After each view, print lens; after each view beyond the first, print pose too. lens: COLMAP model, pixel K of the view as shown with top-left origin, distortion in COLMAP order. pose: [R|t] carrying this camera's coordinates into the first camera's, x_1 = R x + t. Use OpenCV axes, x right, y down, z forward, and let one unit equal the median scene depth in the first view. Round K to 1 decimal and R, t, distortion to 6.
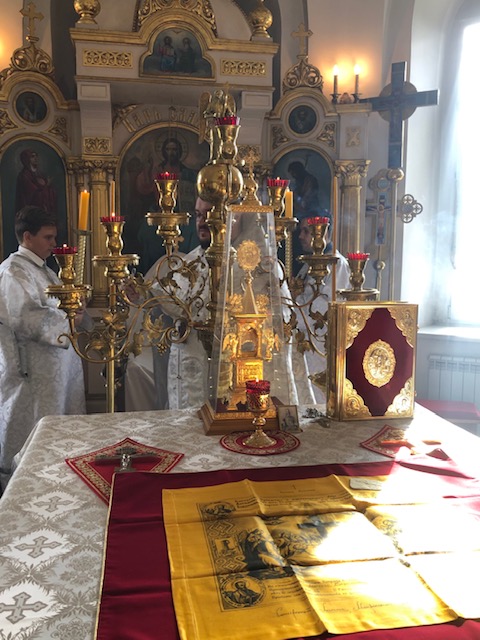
lens RADIAL K [[607.0, 0, 234.4], [0, 607.0, 317.3], [0, 0, 1]] dist [0.017801, -0.015618]
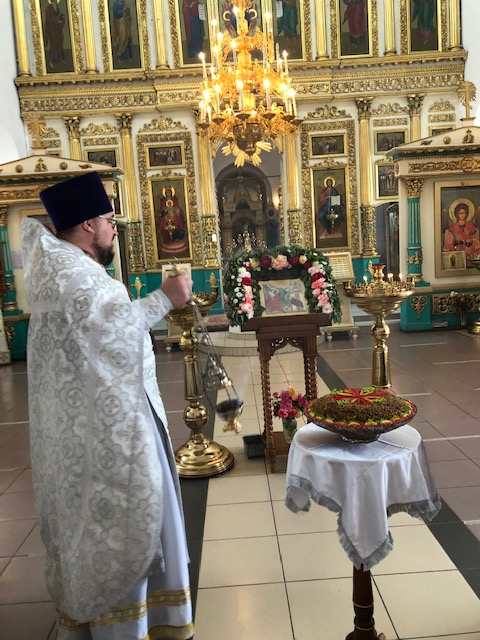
lens RADIAL K [[530.8, 0, 243.0], [0, 530.8, 313.9], [0, 0, 1]] dist [0.039727, -0.042368]
pose [[0.986110, -0.050947, -0.158086, 0.584936], [0.053531, 0.998493, 0.012128, 0.438206], [0.157230, -0.020422, 0.987351, -3.530051]]
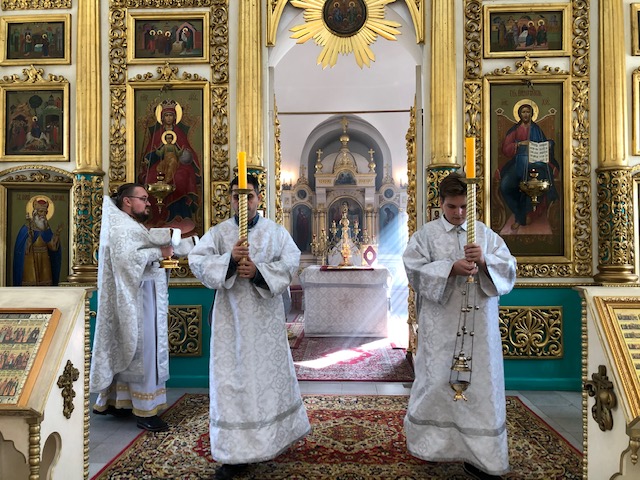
lens RADIAL K [[529.7, 0, 321.0], [0, 529.7, 232.8], [0, 0, 1]] dist [0.037119, -0.045491]
pose [[0.976262, -0.011006, -0.216312, 0.411404], [-0.017716, 0.991304, -0.130392, 0.245750], [0.215866, 0.131129, 0.967578, -1.838839]]
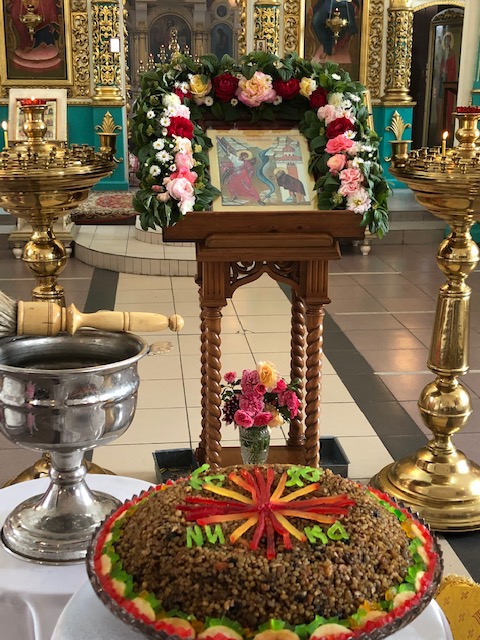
lens RADIAL K [[871.1, 0, 238.3], [0, 871.1, 318.4], [0, 0, 1]] dist [0.211836, -0.801114]
pose [[0.997446, 0.020830, -0.068313, 0.539557], [-0.010107, 0.988066, 0.153700, 0.434217], [0.070699, -0.152617, 0.985753, -3.295467]]
